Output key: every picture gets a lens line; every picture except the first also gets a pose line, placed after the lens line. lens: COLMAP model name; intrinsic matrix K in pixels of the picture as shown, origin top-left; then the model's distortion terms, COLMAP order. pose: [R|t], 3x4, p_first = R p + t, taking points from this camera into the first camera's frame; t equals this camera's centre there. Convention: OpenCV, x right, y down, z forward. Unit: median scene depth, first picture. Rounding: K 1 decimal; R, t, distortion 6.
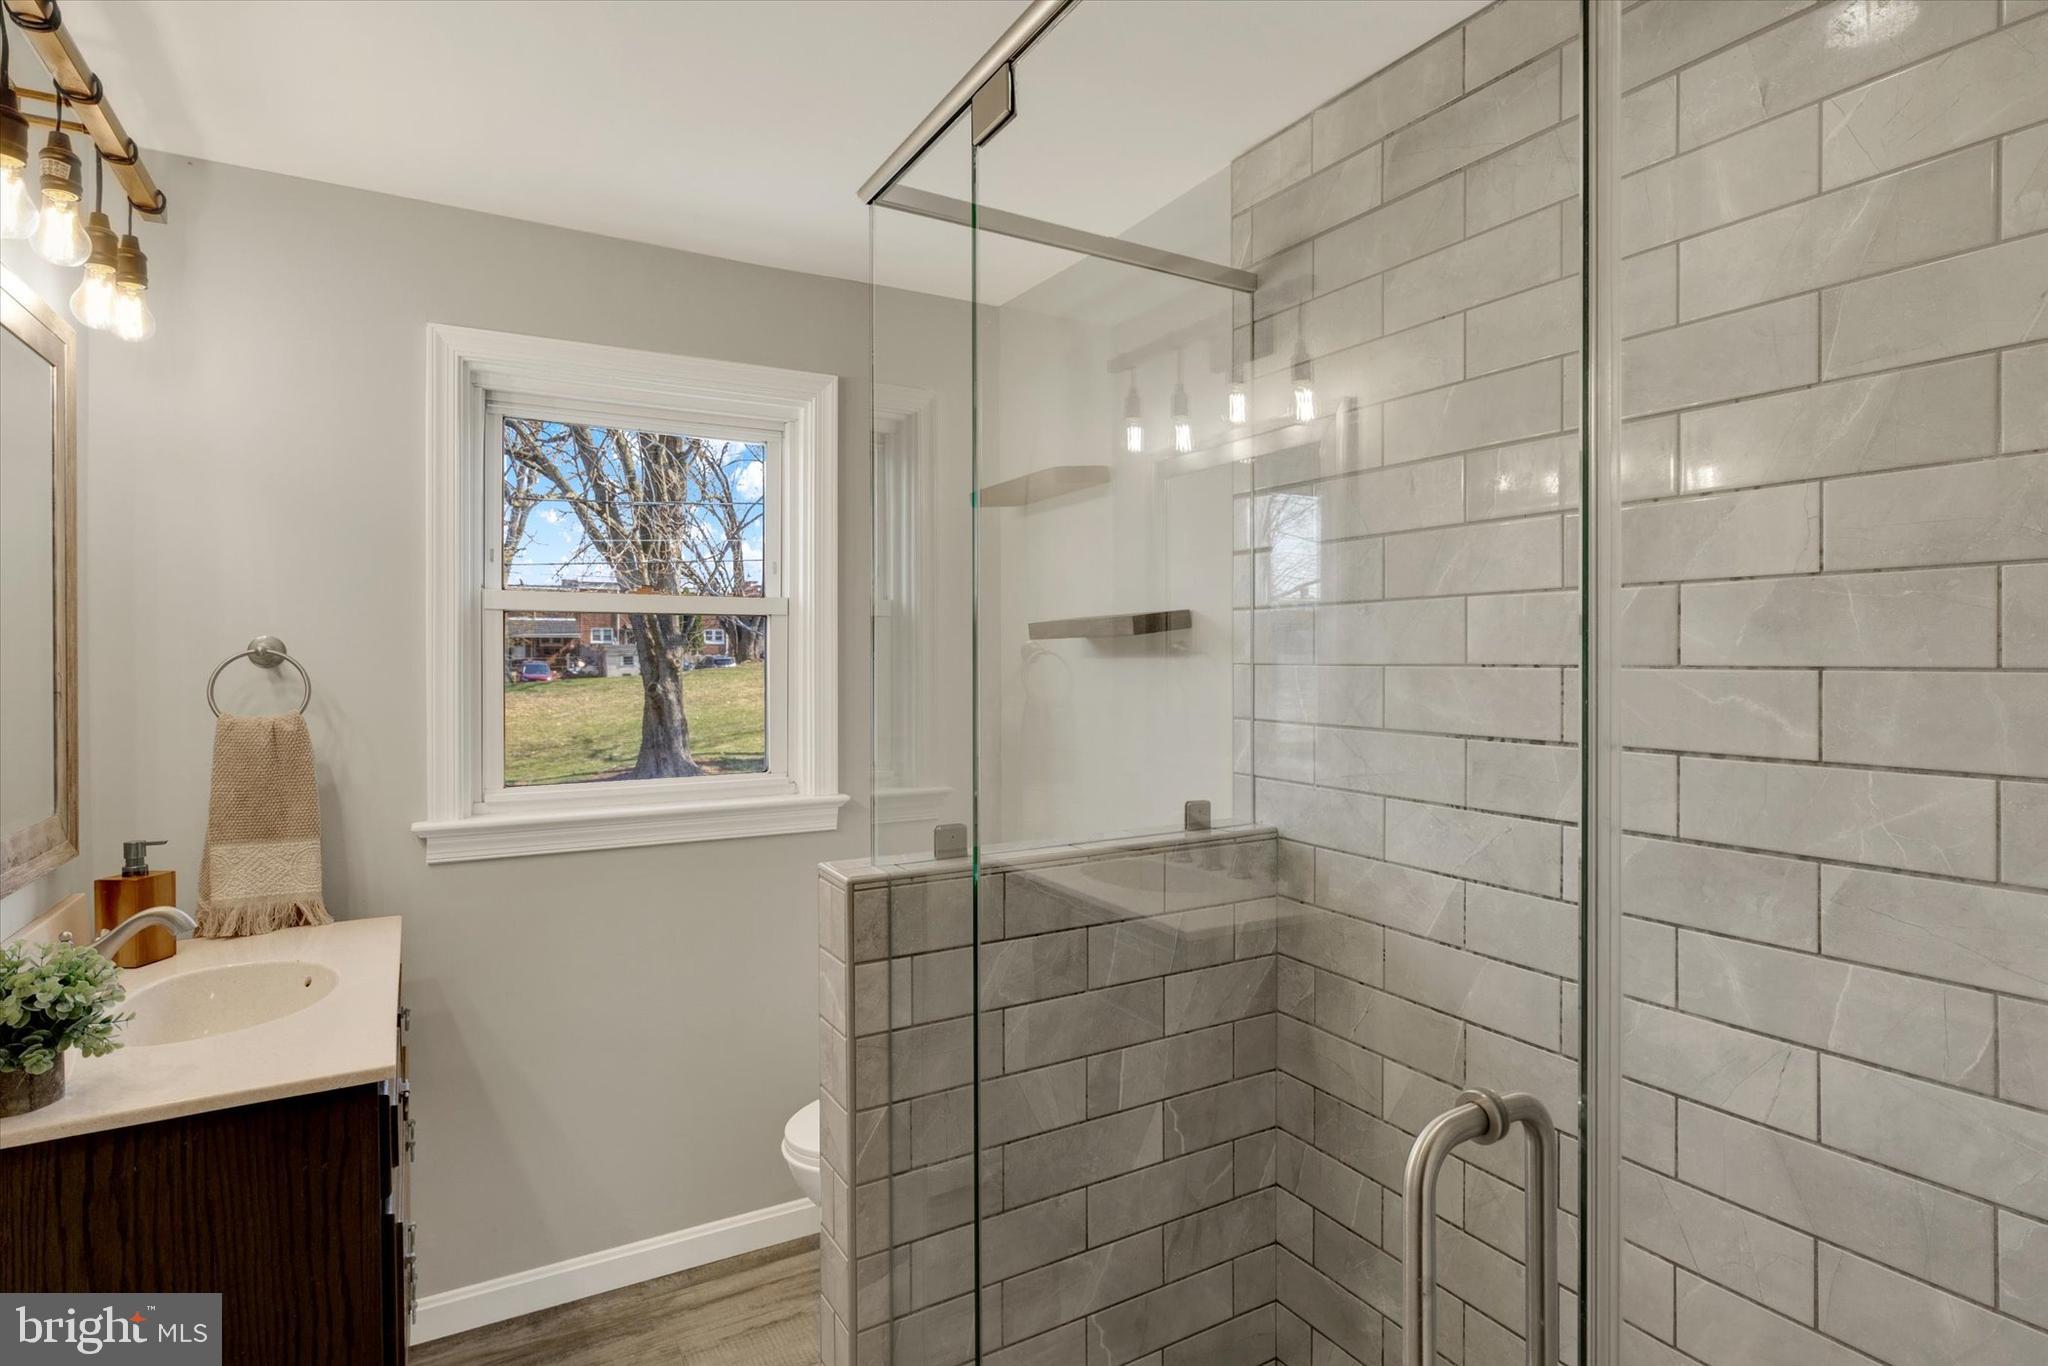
lens RADIAL K [[1094.3, 0, 1024.0], [0, 1094.3, 683.0], [0, 0, 1]] dist [0.001194, -0.000090]
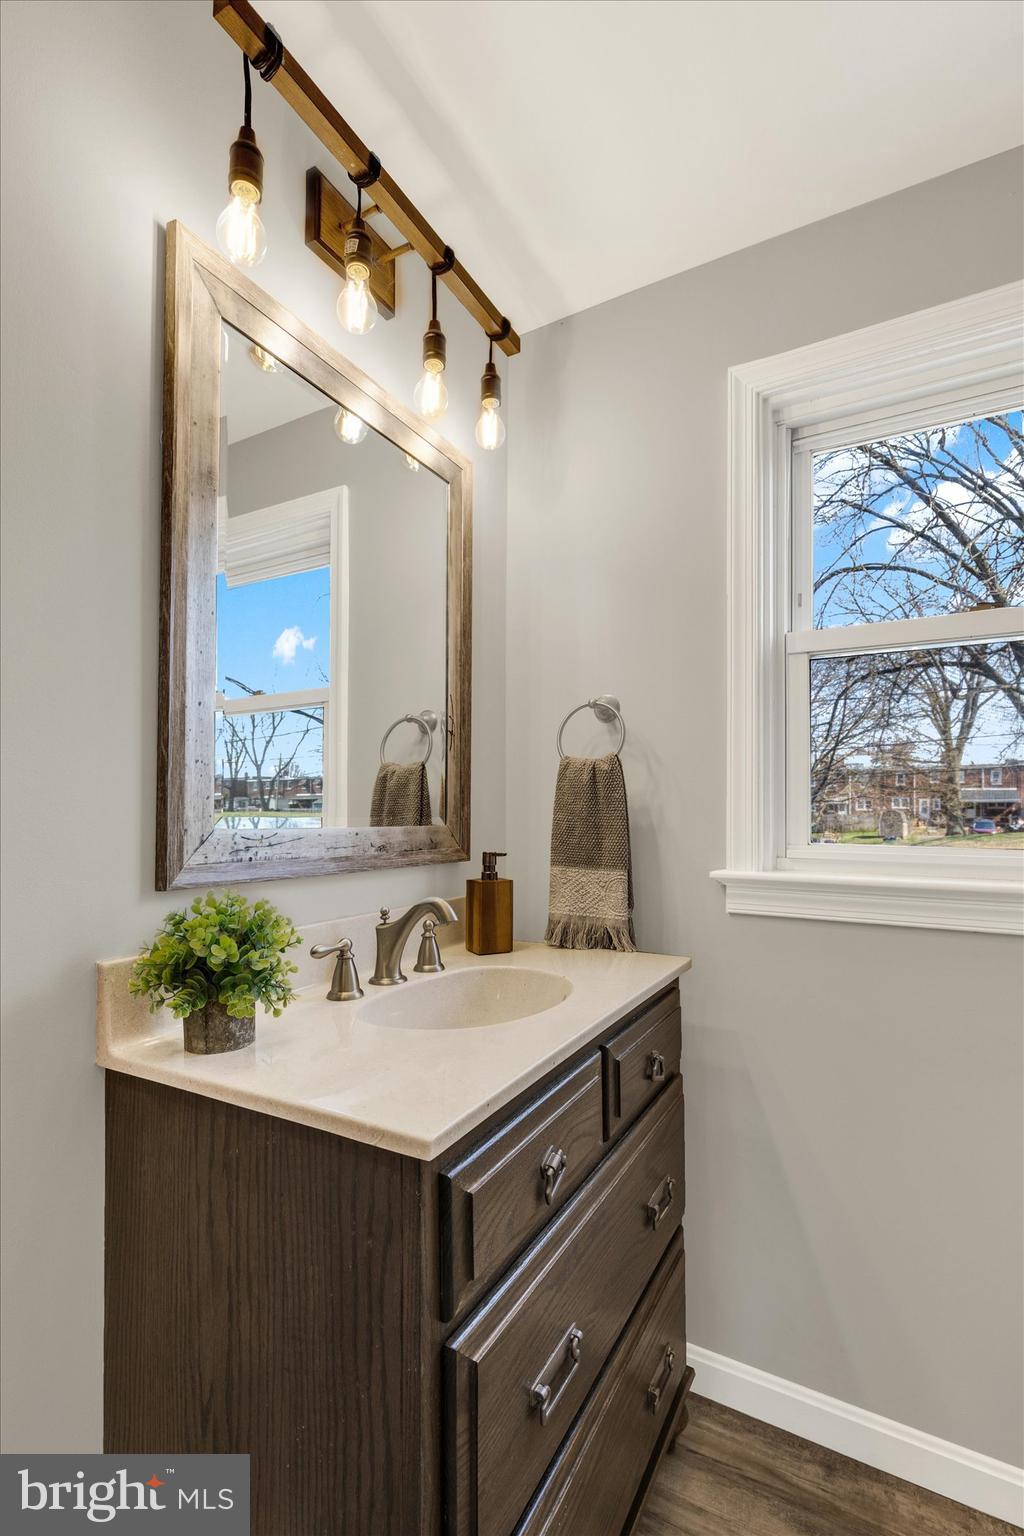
lens RADIAL K [[707.6, 0, 507.9], [0, 707.6, 791.2], [0, 0, 1]] dist [0.001712, -0.000059]
pose [[0.528062, -0.017696, -0.849021, -0.108400], [-0.034816, 0.998491, -0.042466, 0.095648], [0.848492, 0.051985, 0.526649, 0.518671]]
